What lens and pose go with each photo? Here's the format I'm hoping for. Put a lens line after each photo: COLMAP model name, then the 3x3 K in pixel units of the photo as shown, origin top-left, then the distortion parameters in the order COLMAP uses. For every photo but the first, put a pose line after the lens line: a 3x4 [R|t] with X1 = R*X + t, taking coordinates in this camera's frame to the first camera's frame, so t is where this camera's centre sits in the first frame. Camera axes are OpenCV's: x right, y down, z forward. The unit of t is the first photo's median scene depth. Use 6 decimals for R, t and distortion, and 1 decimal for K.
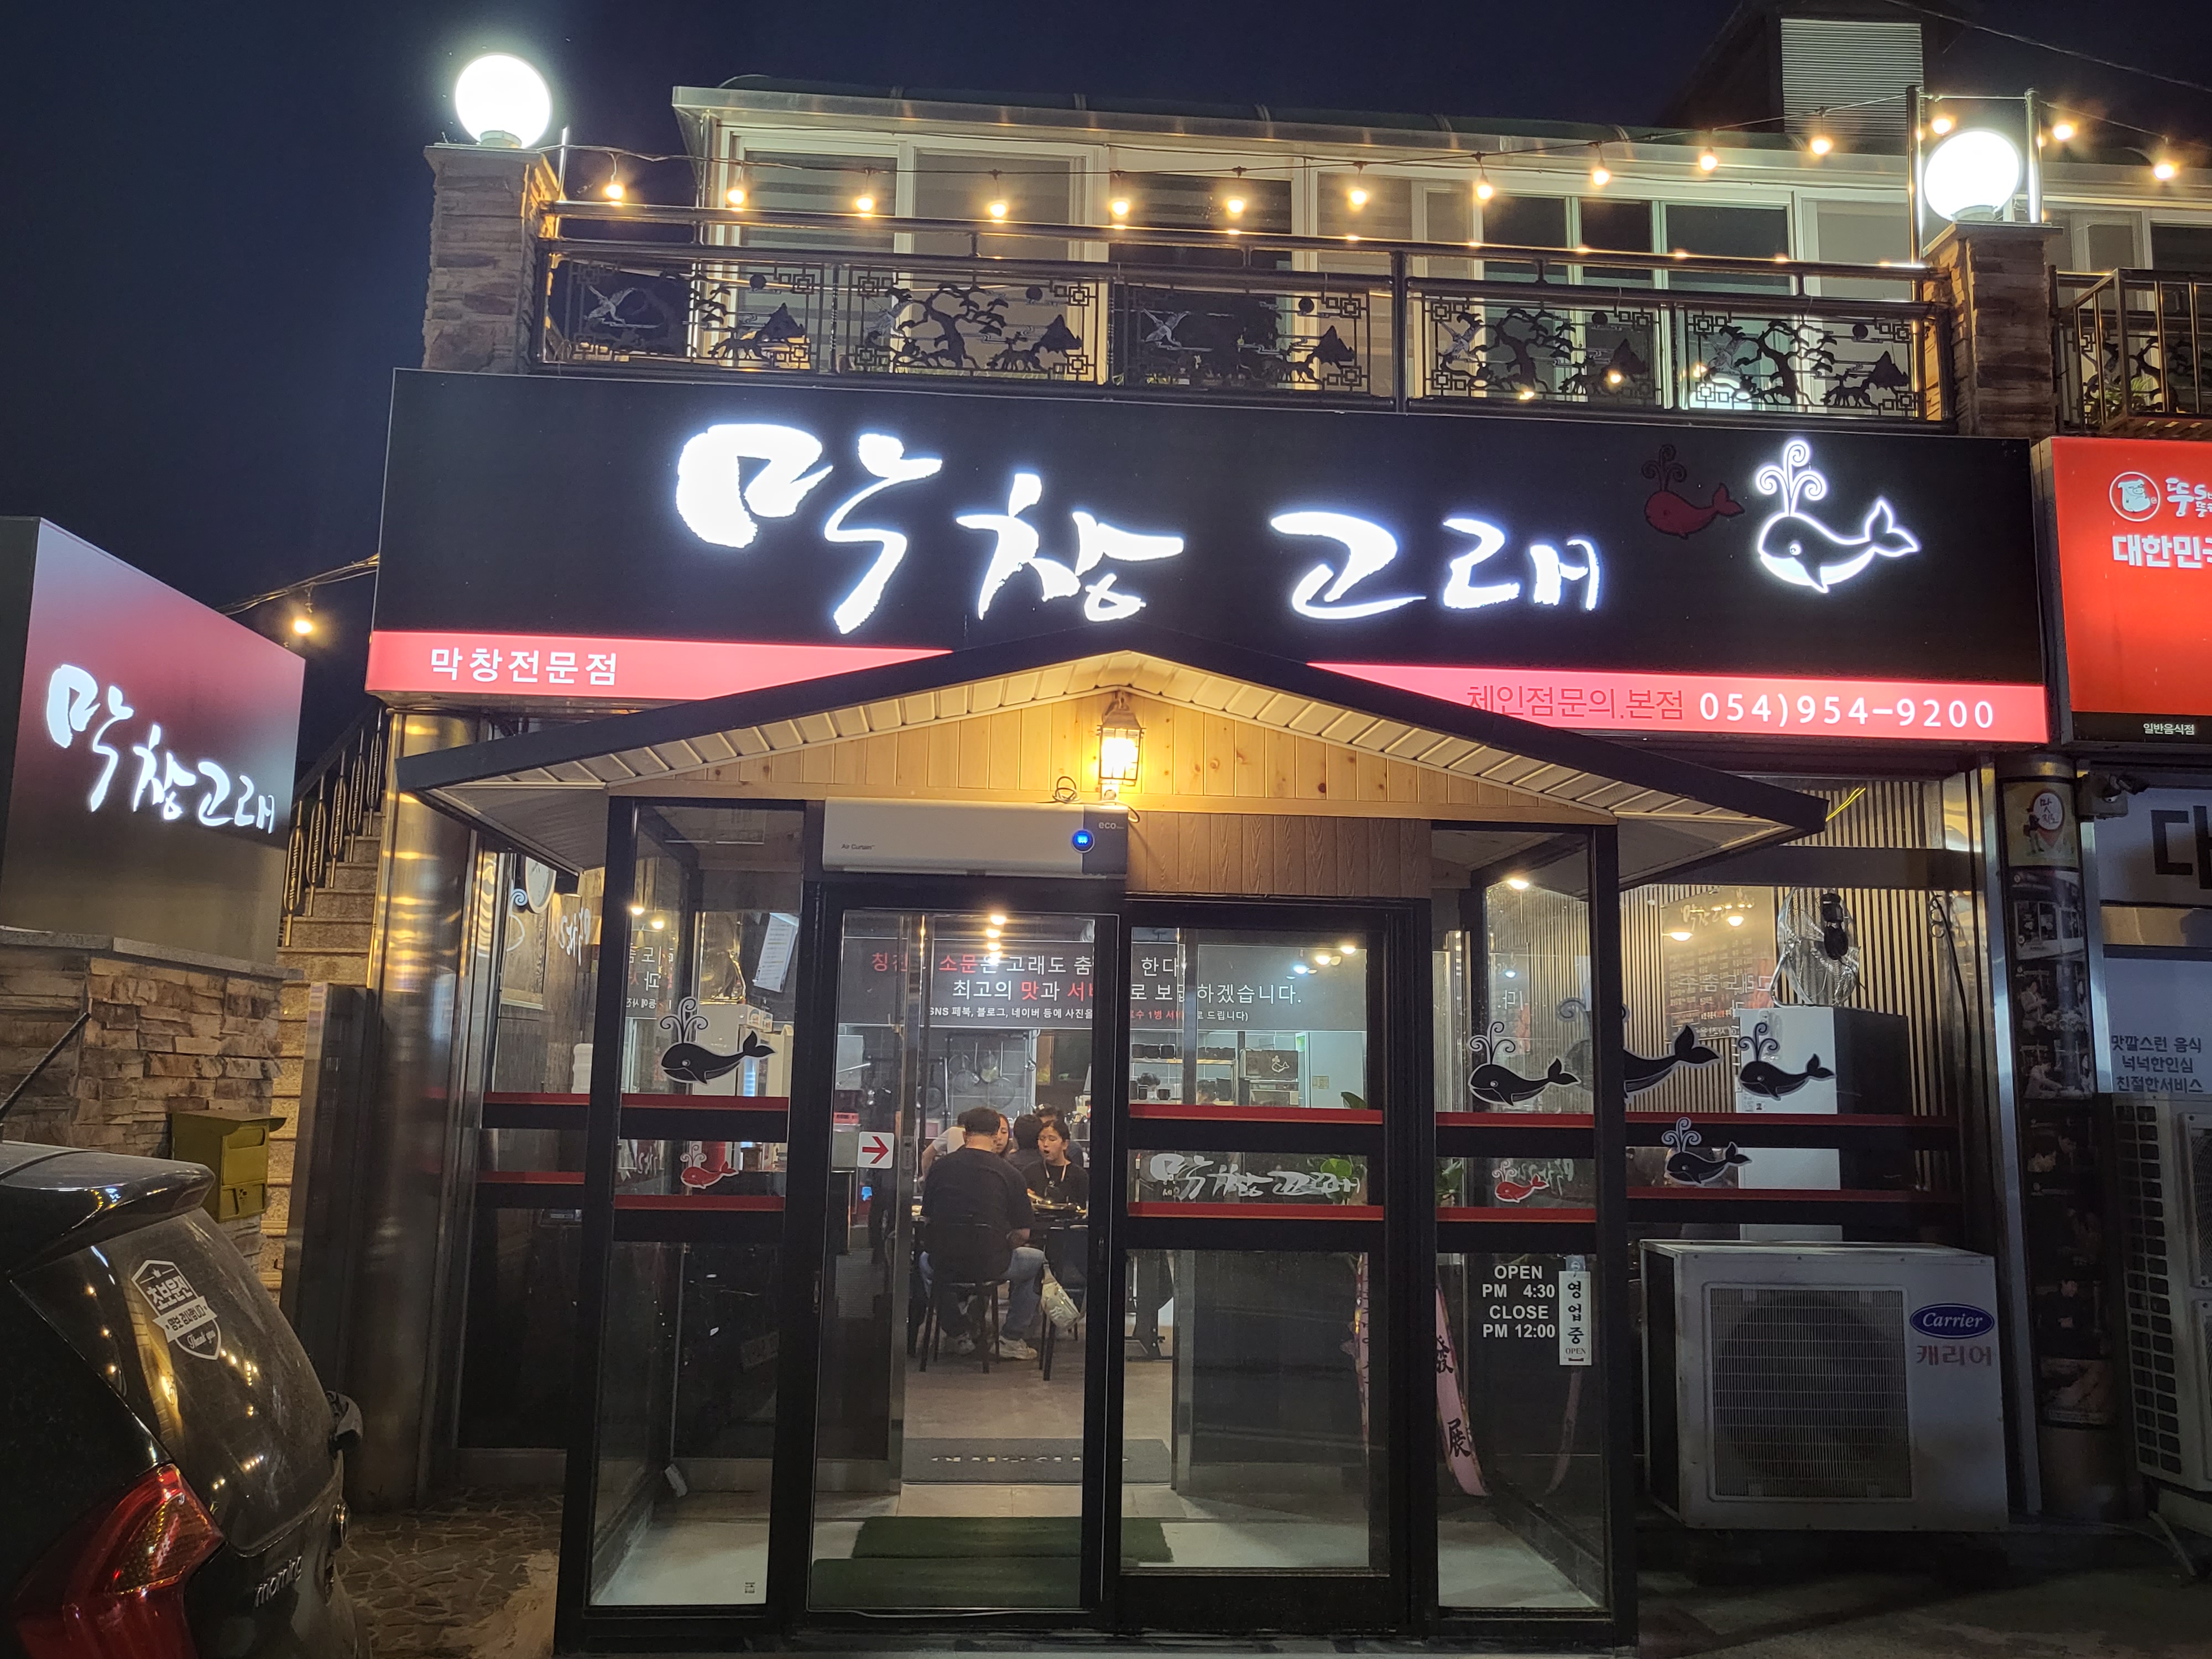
lens RADIAL K [[1712.6, 0, 1106.0], [0, 1712.6, 829.5], [0, 0, 1]] dist [0.184458, 0.000094]
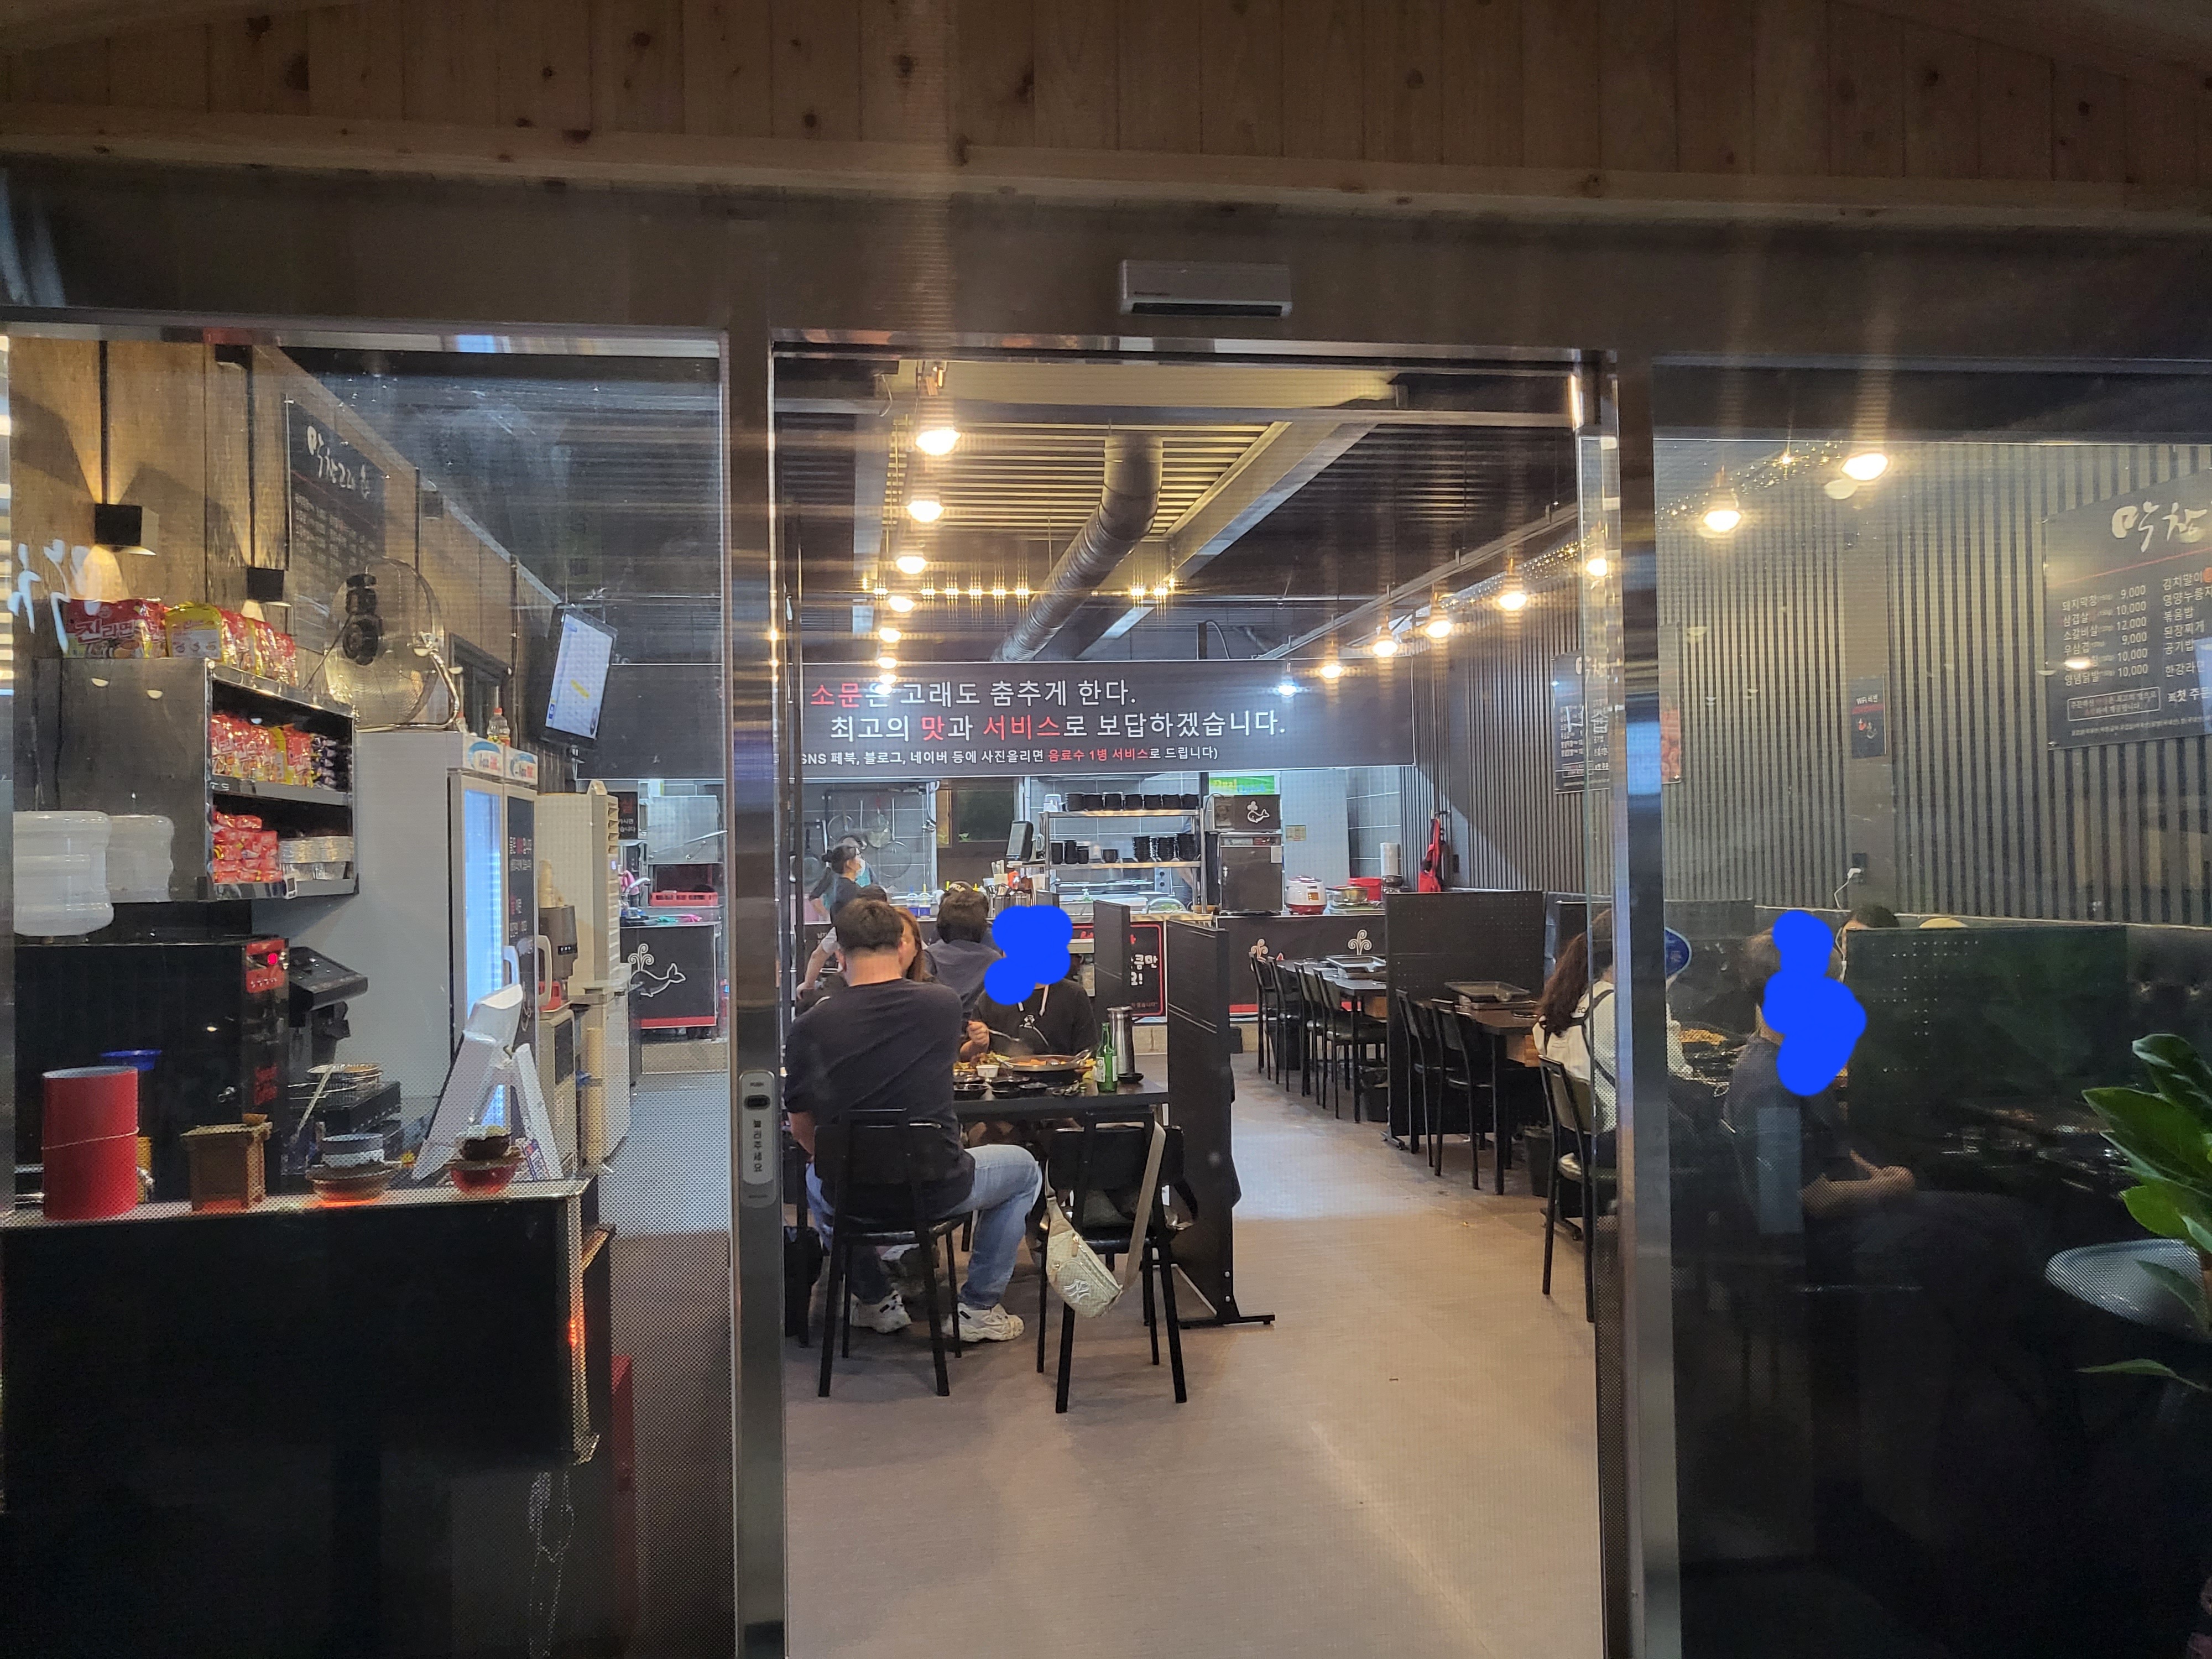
lens RADIAL K [[1712.6, 0, 1106.0], [0, 1712.6, 829.5], [0, 0, 1]] dist [0.184458, 0.000094]
pose [[0.996671, -0.035664, 0.073319, -0.025457], [0.024837, 0.989322, 0.143614, 0.030909], [-0.077658, -0.141315, 0.986914, 0.237942]]
